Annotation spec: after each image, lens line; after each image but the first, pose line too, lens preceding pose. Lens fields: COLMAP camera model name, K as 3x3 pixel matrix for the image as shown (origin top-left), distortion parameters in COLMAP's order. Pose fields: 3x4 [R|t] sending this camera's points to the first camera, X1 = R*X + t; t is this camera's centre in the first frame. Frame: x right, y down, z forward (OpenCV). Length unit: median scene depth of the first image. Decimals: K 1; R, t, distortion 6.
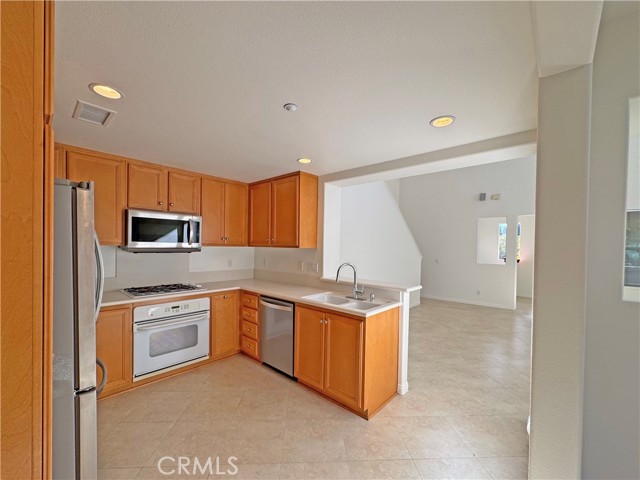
lens RADIAL K [[264.9, 0, 318.7], [0, 264.9, 249.1], [0, 0, 1]] dist [-0.001490, -0.000080]
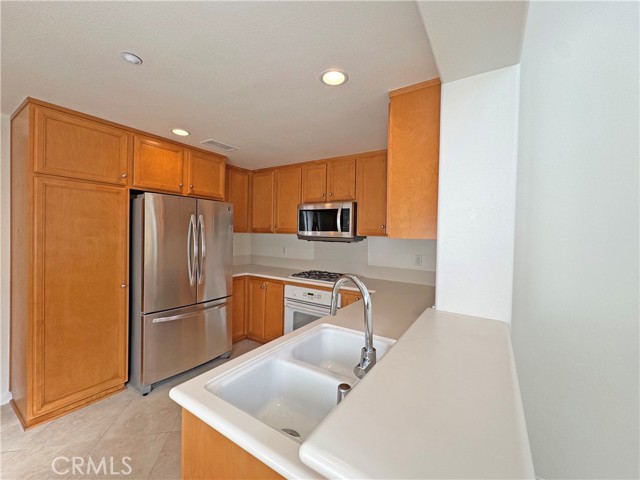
lens RADIAL K [[264.8, 0, 318.5], [0, 264.8, 236.1], [0, 0, 1]] dist [0.000187, 0.000026]
pose [[0.161938, 0.001896, -0.986799, 0.437938], [-0.032271, 0.999473, -0.003375, -0.002023], [0.986273, 0.032391, 0.161914, 0.795928]]
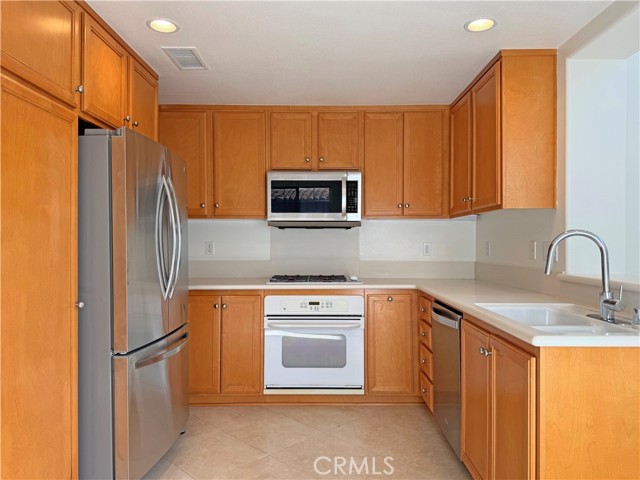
lens RADIAL K [[464.9, 0, 320.0], [0, 464.9, 240.0], [0, 0, 1]] dist [0.081214, -0.003558]
pose [[0.671797, -0.017820, -0.740521, 0.353880], [-0.001356, 0.999679, -0.025287, 0.077543], [0.740734, 0.017992, 0.671558, 0.171230]]
